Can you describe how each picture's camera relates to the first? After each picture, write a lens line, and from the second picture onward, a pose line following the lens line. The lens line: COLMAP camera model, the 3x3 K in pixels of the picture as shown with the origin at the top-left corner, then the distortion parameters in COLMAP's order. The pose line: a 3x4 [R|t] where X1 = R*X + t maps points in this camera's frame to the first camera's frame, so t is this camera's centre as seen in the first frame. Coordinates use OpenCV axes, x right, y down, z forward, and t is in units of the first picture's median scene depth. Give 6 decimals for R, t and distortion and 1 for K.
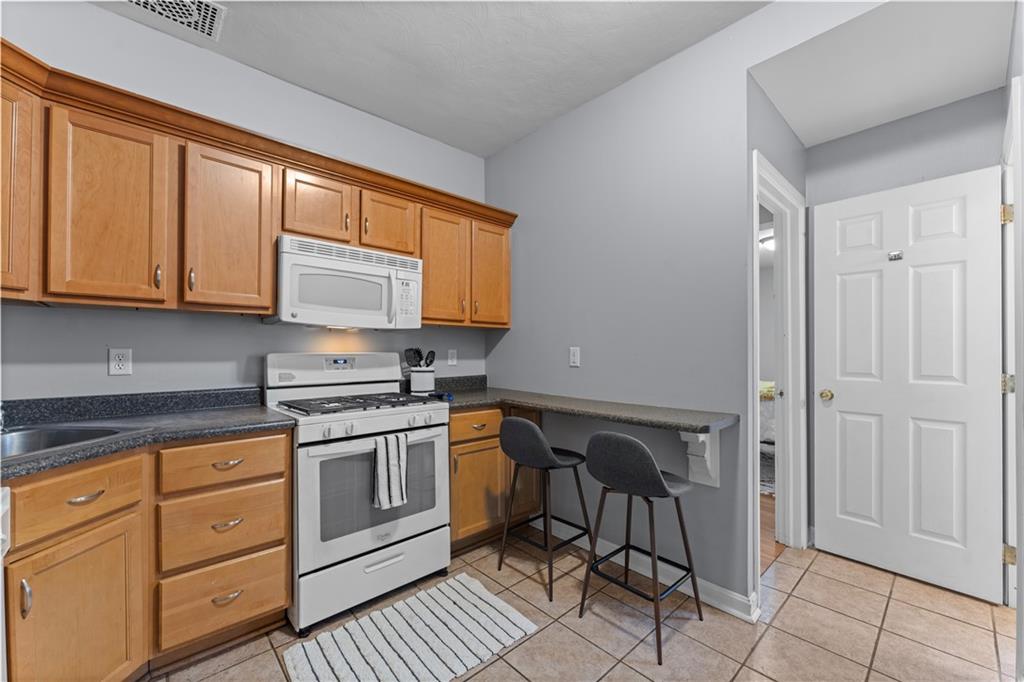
lens RADIAL K [[414.4, 0, 516.1], [0, 414.4, 345.3], [0, 0, 1]] dist [-0.000125, -0.000068]
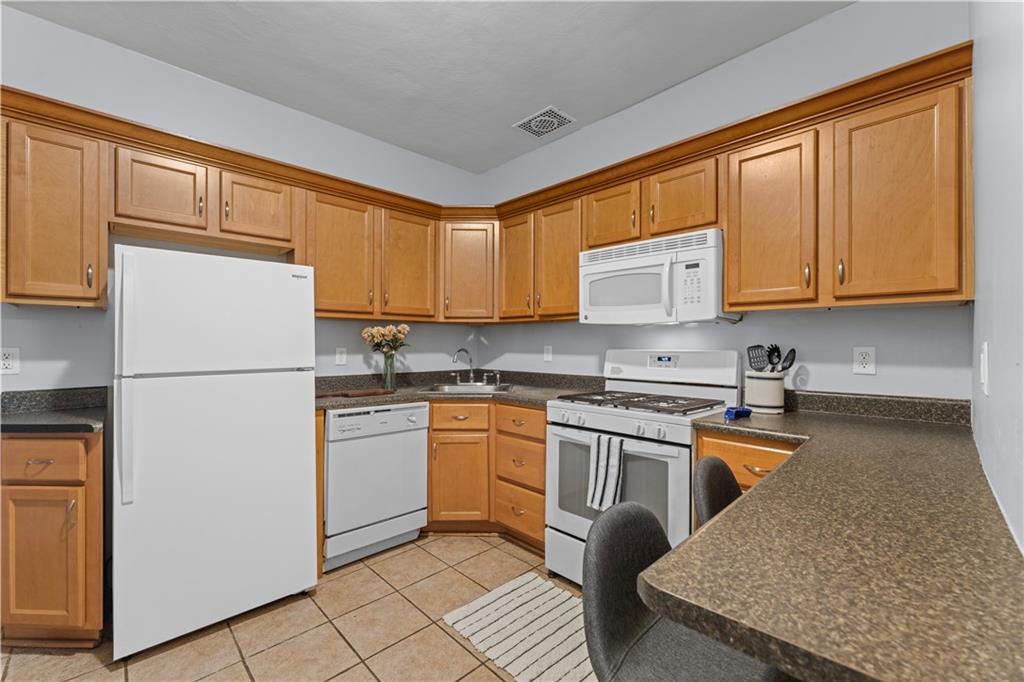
lens RADIAL K [[414.4, 0, 516.1], [0, 414.4, 345.3], [0, 0, 1]] dist [-0.000125, -0.000068]
pose [[0.026334, -0.004762, -0.999642, 0.586634], [0.004973, 0.999977, -0.004632, 0.011138], [0.999641, -0.004849, 0.026357, 0.696004]]
